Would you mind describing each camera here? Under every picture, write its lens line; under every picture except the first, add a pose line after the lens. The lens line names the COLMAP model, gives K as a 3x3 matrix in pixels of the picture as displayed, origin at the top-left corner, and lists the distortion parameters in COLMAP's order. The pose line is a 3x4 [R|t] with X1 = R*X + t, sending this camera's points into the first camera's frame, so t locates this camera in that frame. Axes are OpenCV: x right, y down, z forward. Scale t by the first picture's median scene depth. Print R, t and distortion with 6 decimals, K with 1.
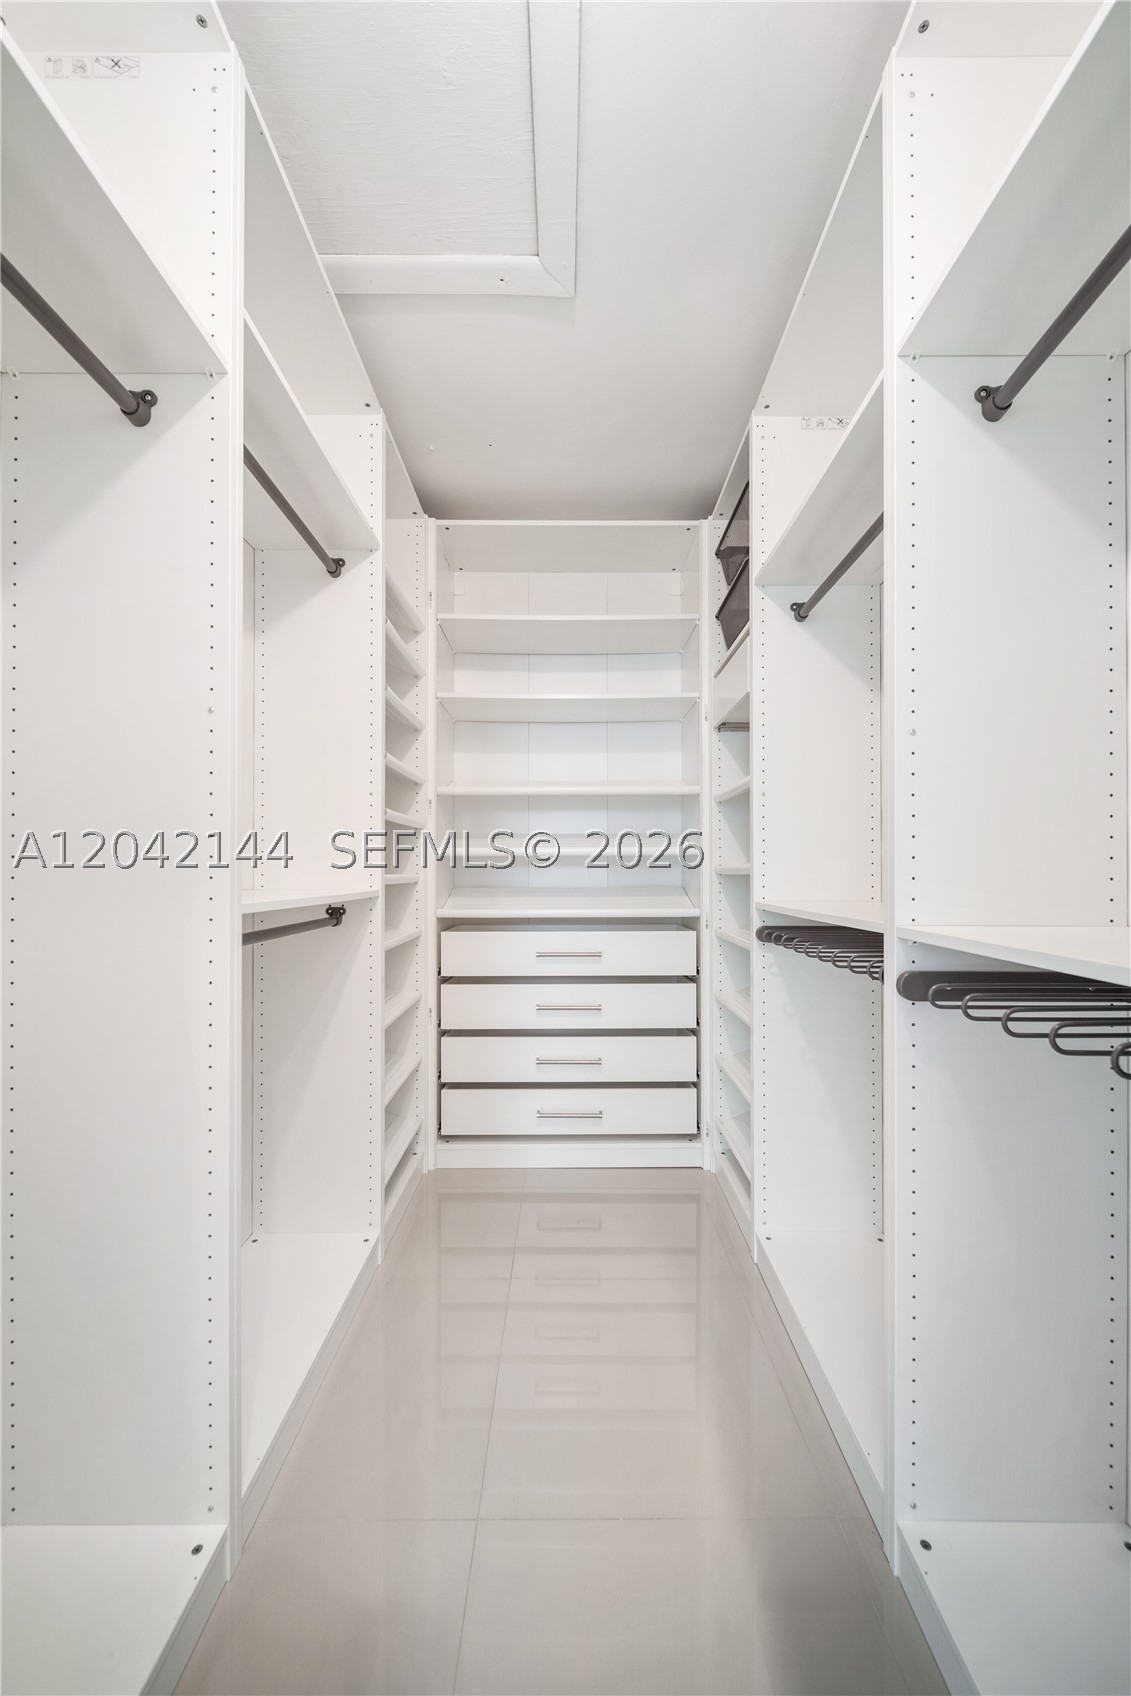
lens RADIAL K [[608.9, 0, 570.2], [0, 608.9, 863.3], [0, 0, 1]] dist [-0.002005, -0.000063]
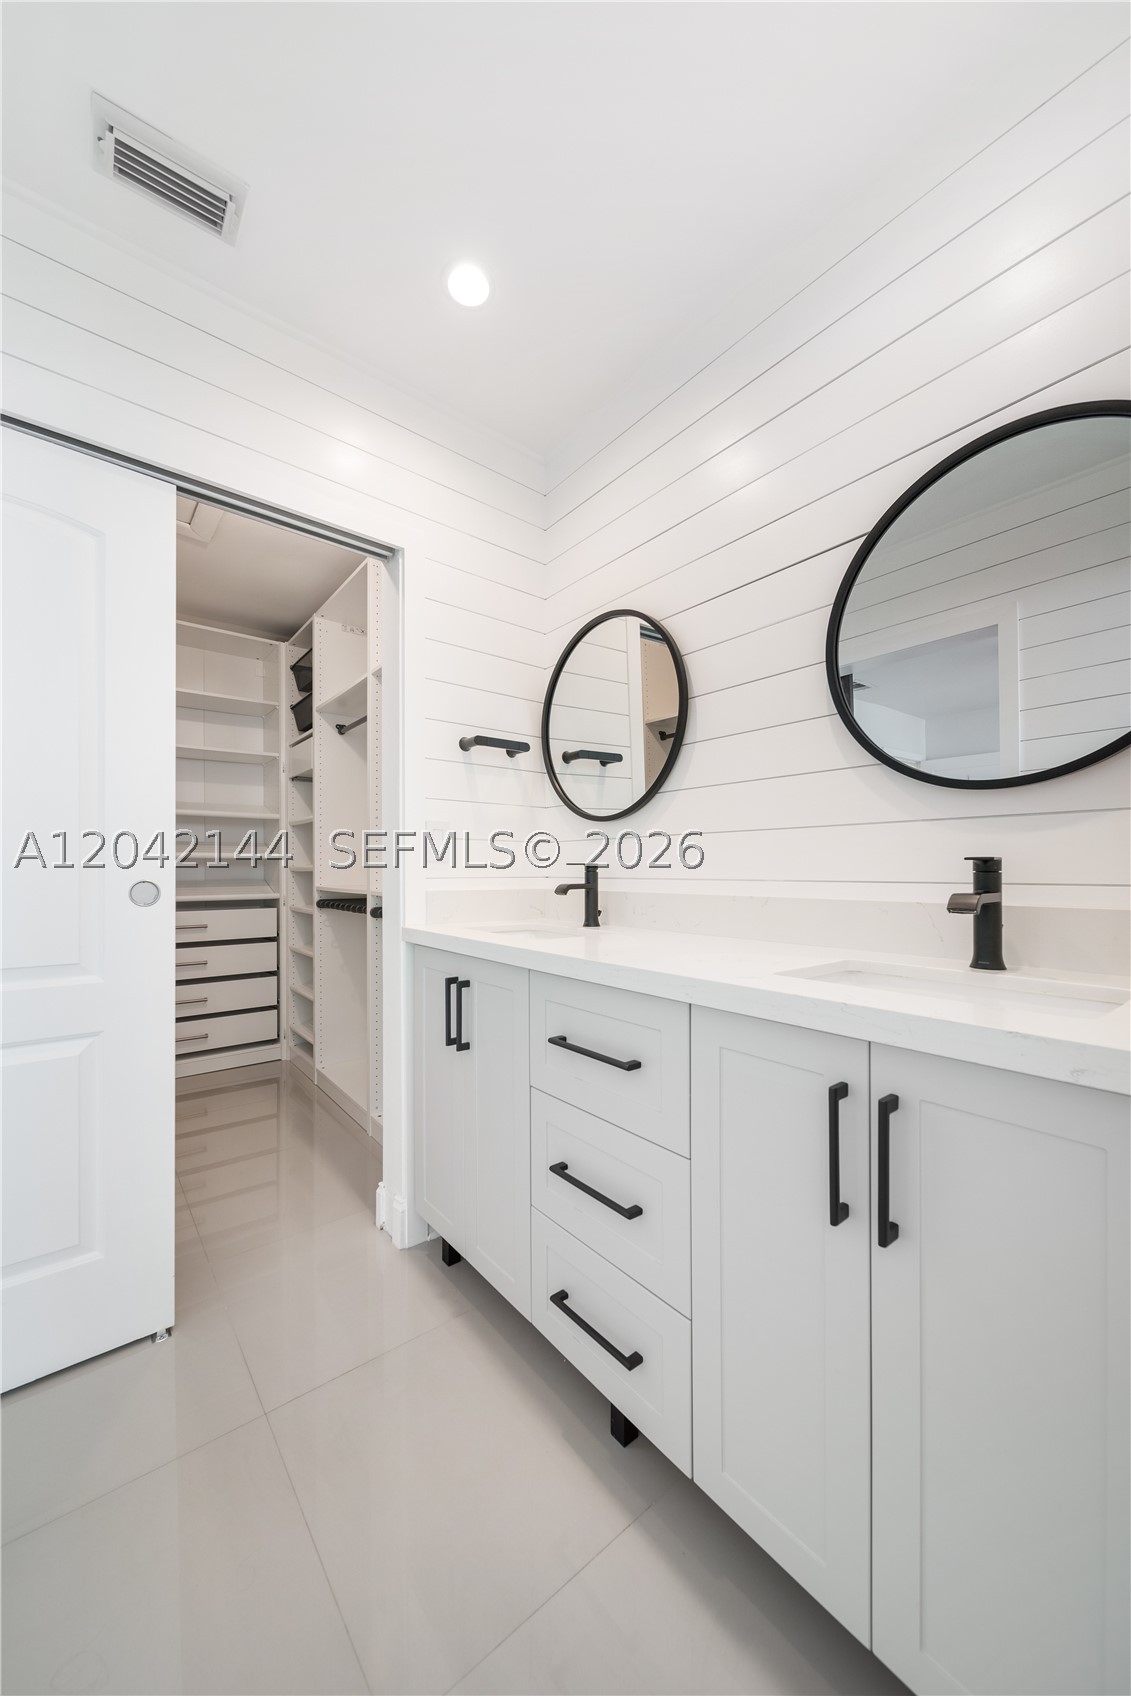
lens RADIAL K [[608.9, 0, 570.2], [0, 608.9, 863.3], [0, 0, 1]] dist [-0.002005, -0.000063]
pose [[0.772951, -0.000247, 0.634466, -0.202783], [-0.001844, 0.999995, 0.002636, -0.008047], [-0.634463, -0.003207, 0.772947, -0.687408]]
